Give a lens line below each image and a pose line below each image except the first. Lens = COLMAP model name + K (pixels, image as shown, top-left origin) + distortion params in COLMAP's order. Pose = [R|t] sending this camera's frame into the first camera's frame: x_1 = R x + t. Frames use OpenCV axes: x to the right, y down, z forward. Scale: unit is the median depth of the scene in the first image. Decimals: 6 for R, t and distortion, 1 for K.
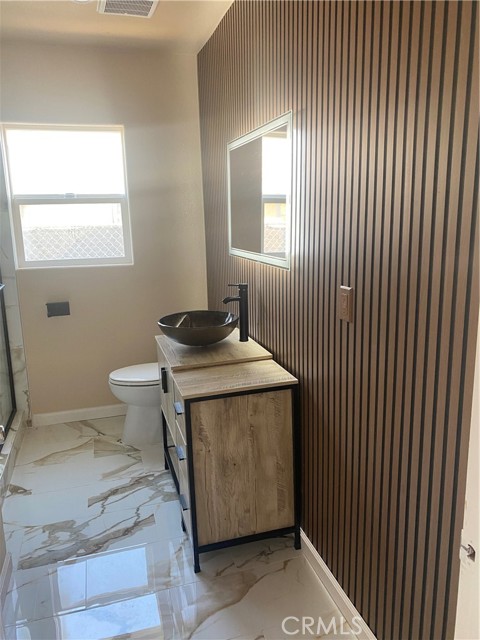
lens RADIAL K [[487.5, 0, 238.3], [0, 487.5, 304.2], [0, 0, 1]] dist [0.038171, -0.050299]
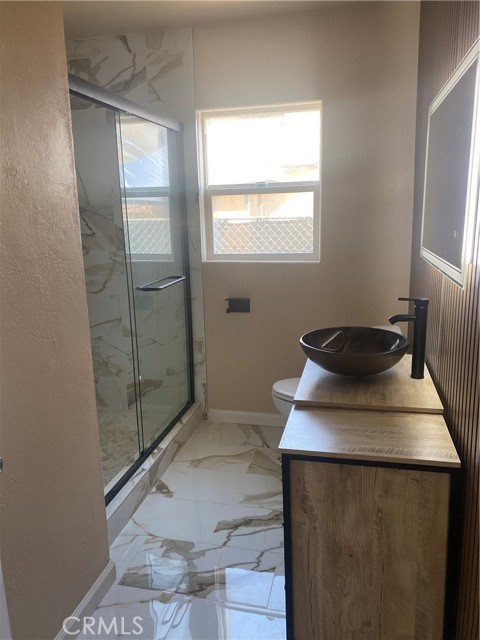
lens RADIAL K [[487.5, 0, 238.3], [0, 487.5, 304.2], [0, 0, 1]] dist [0.038171, -0.050299]
pose [[0.862632, 0.093100, -0.497191, 0.136952], [-0.081778, 0.995654, 0.044552, -0.044956], [0.499178, 0.002228, 0.866497, 0.235568]]
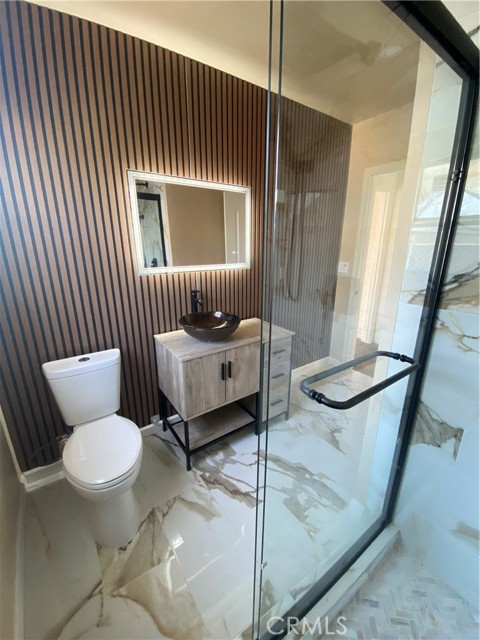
lens RADIAL K [[263.8, 0, 240.0], [0, 263.8, 320.0], [0, 0, 1]] dist [0.000787, -0.012397]
pose [[-0.314447, -0.258071, 0.913522, -0.706910], [0.177210, 0.929461, 0.323572, -0.163345], [-0.932588, 0.263632, -0.246533, 1.058329]]
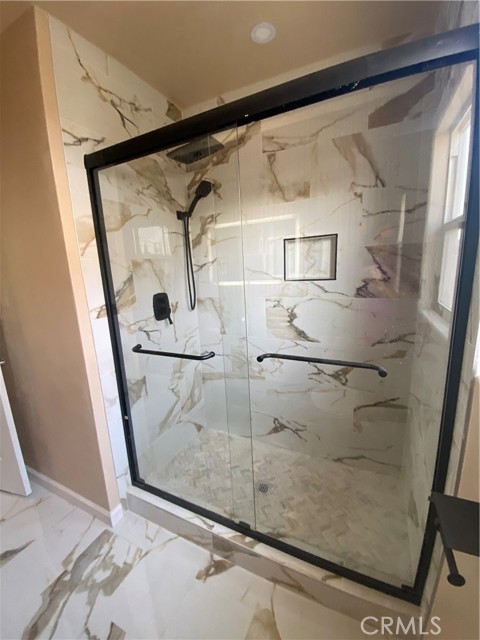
lens RADIAL K [[263.8, 0, 240.0], [0, 263.8, 320.0], [0, 0, 1]] dist [0.000787, -0.012397]
pose [[-0.670452, 0.191933, -0.716698, -0.236381], [-0.088964, 0.938196, 0.334474, -0.206866], [0.736600, 0.288009, -0.611941, 1.235425]]
